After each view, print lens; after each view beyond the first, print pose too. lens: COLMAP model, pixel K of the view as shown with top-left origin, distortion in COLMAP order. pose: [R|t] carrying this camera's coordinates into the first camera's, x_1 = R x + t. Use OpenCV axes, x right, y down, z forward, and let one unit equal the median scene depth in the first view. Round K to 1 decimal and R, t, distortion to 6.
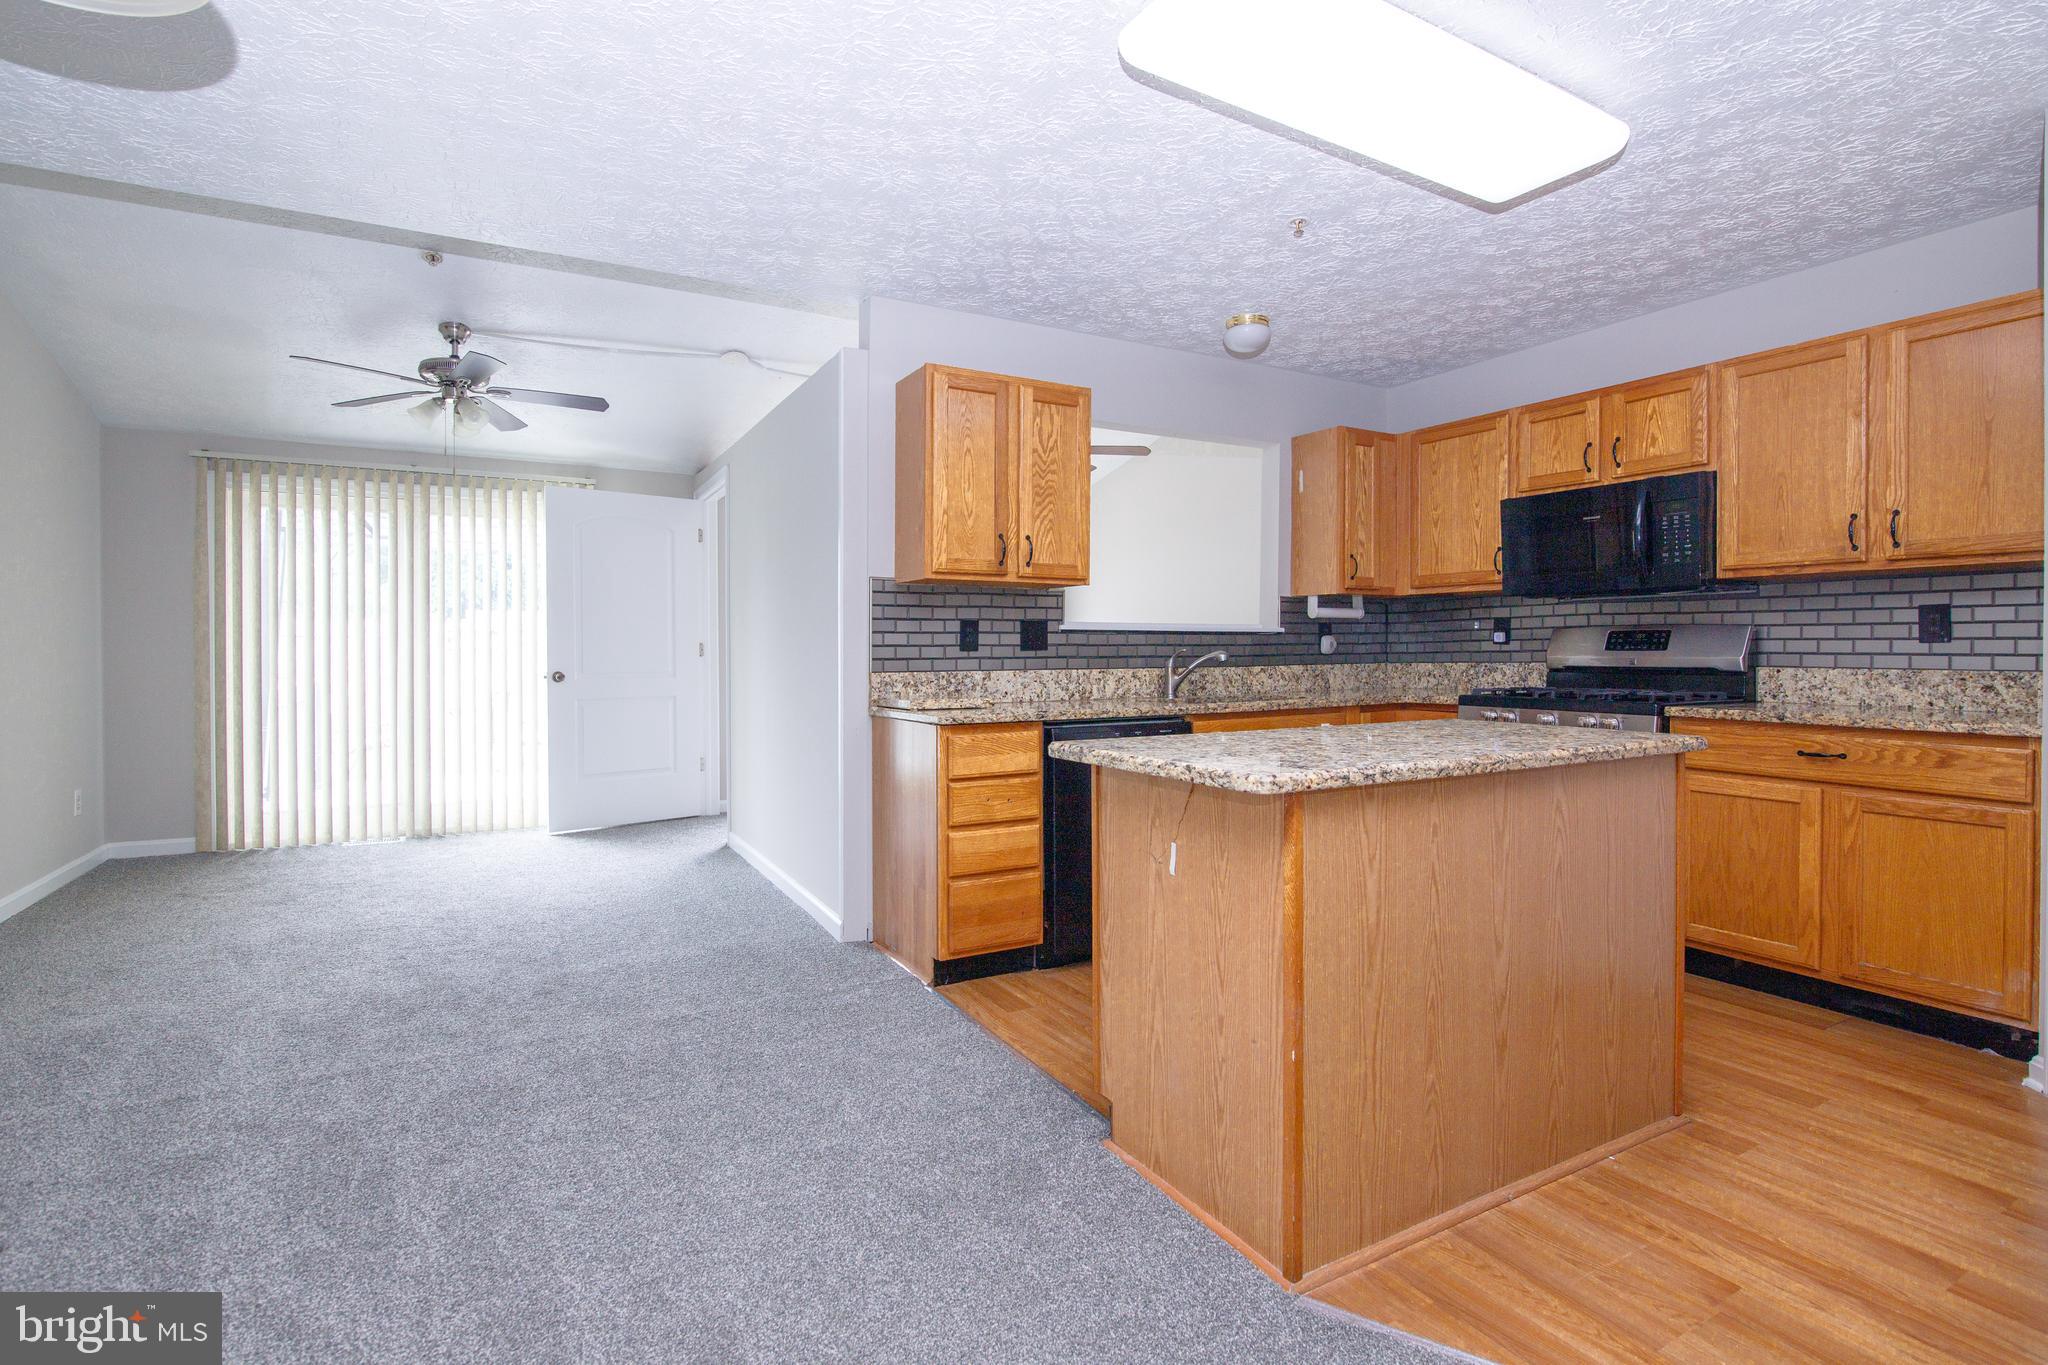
lens RADIAL K [[975.5, 0, 1021.5], [0, 975.5, 655.9], [0, 0, 1]] dist [-0.017436, 0.000719]
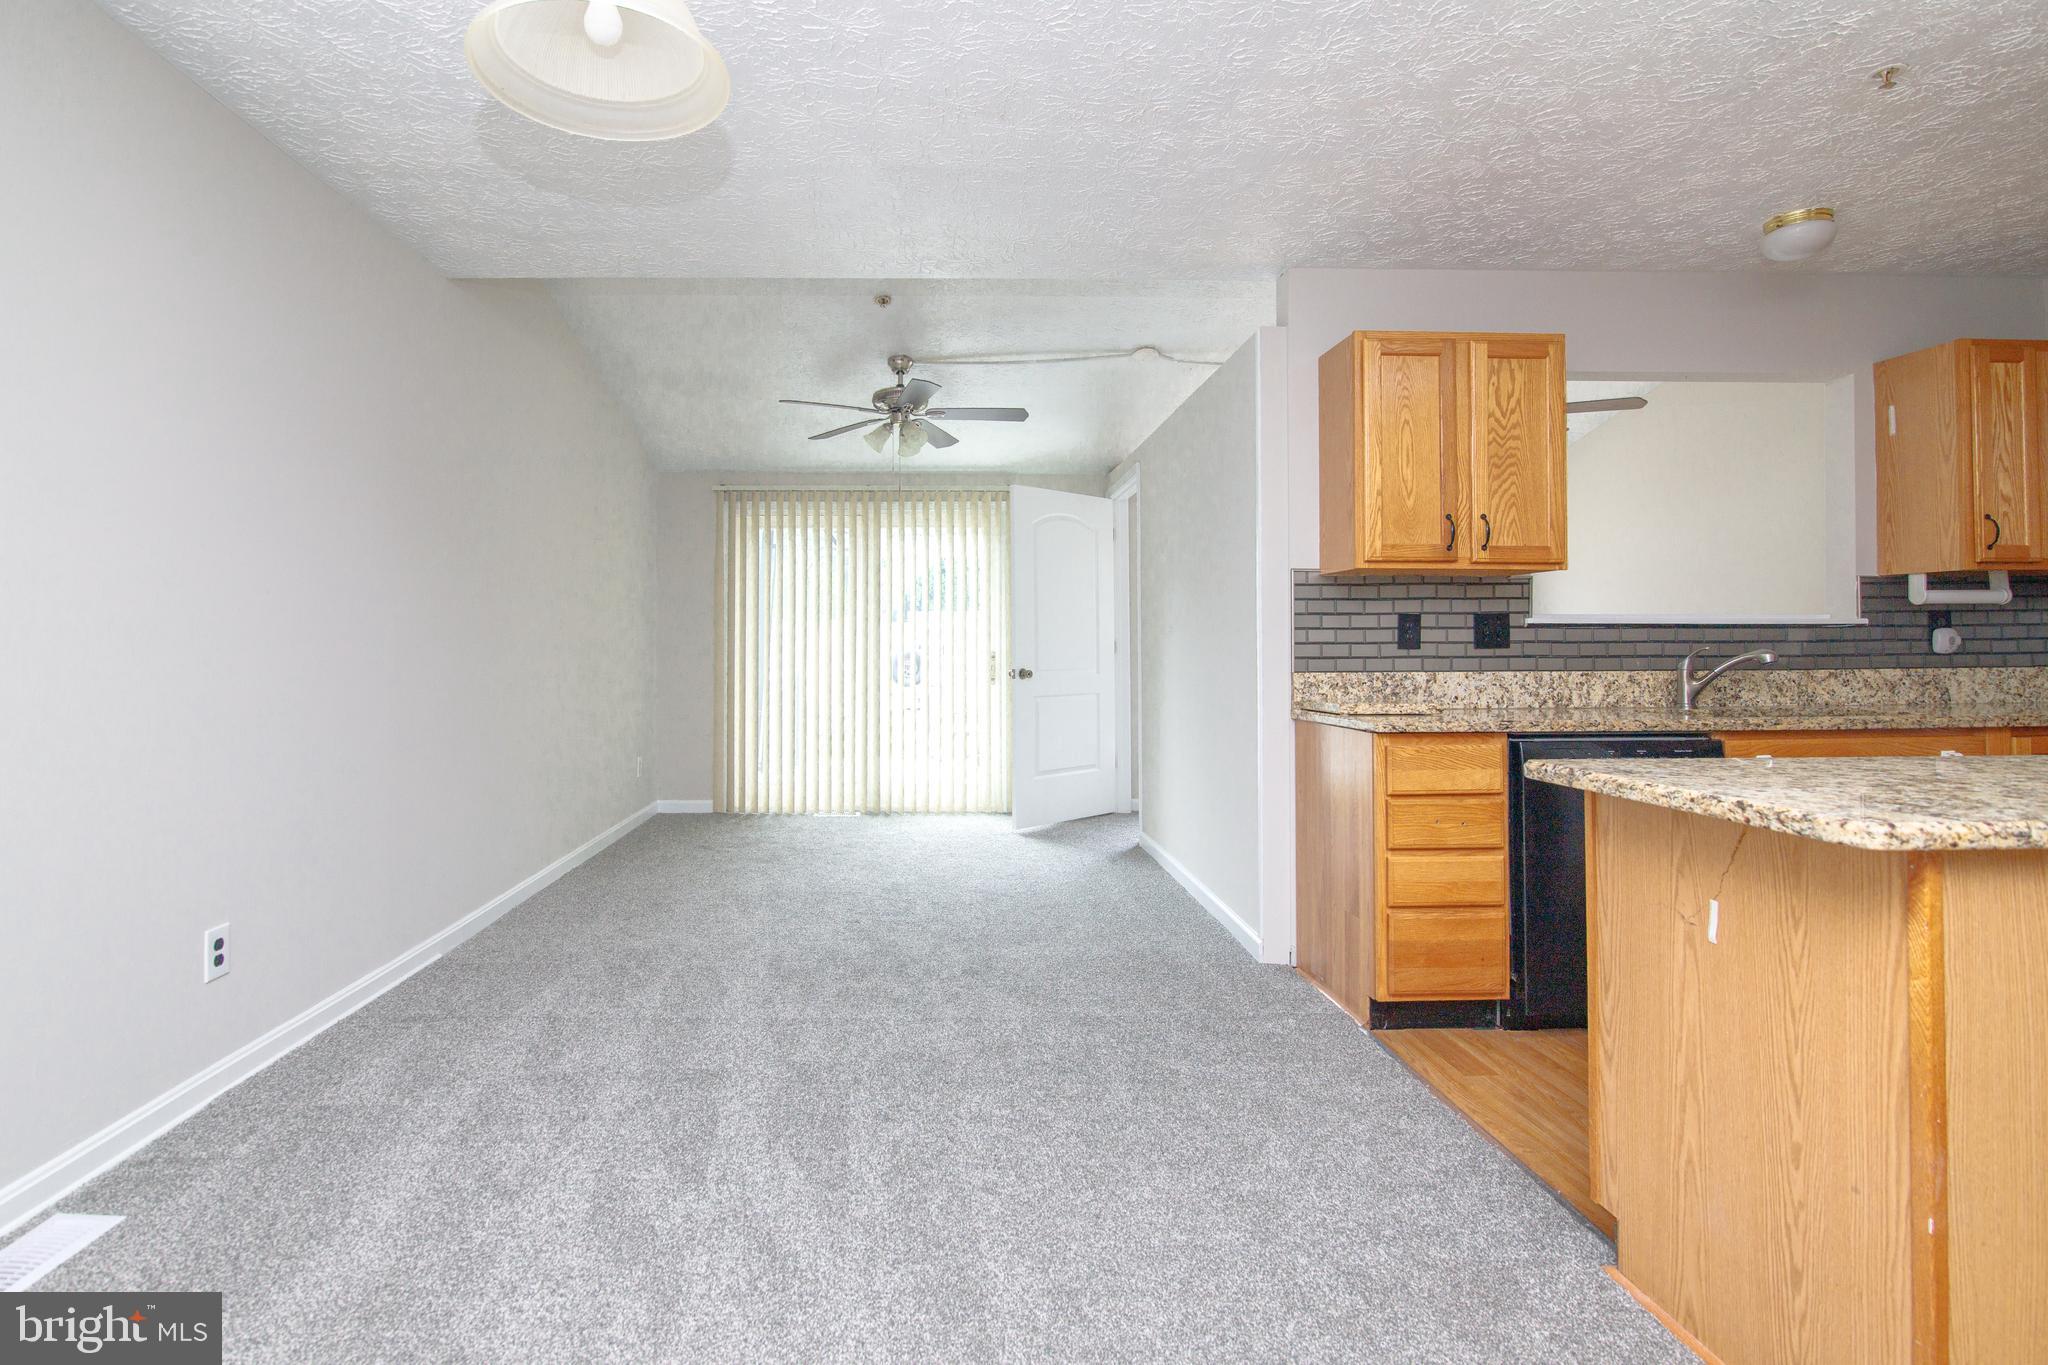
lens RADIAL K [[994.9, 0, 946.1], [0, 994.9, 623.3], [0, 0, 1]] dist [-0.017942, 0.000464]
pose [[0.886365, -0.010116, -0.462877, -0.010235], [-0.003684, 0.999576, -0.028900, -0.000916], [0.462973, 0.027321, 0.885951, 0.015140]]
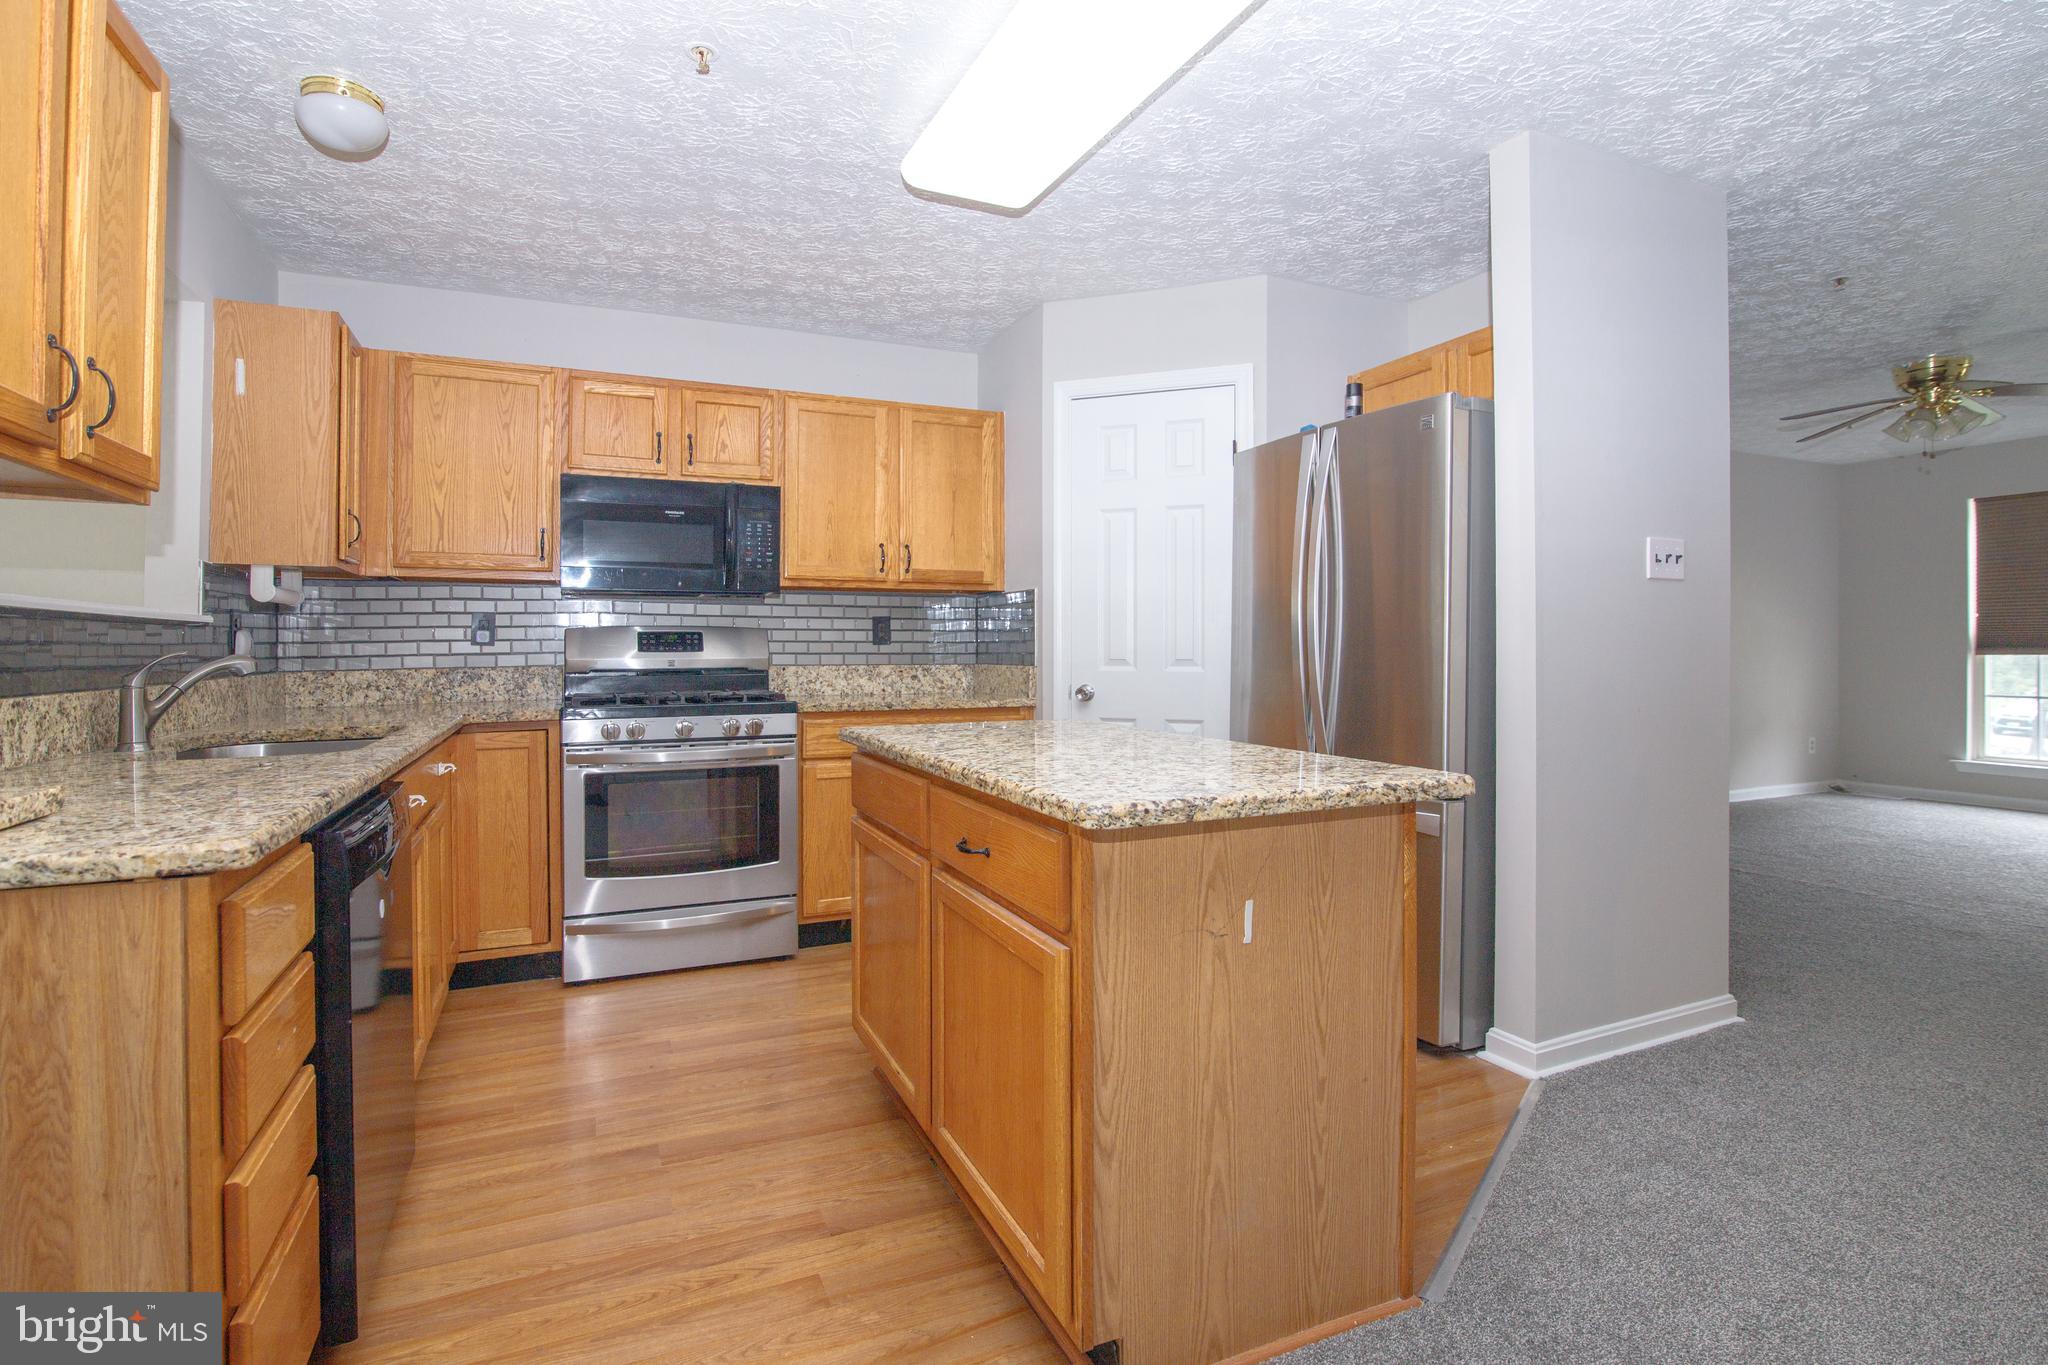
lens RADIAL K [[963.1, 0, 1018.6], [0, 963.1, 648.2], [0, 0, 1]] dist [-0.014525, 0.001185]
pose [[0.102928, 0.001675, 0.994687, -0.327806], [0.010714, 0.999939, -0.002793, -0.002884], [-0.994631, 0.010944, 0.102903, 0.587590]]
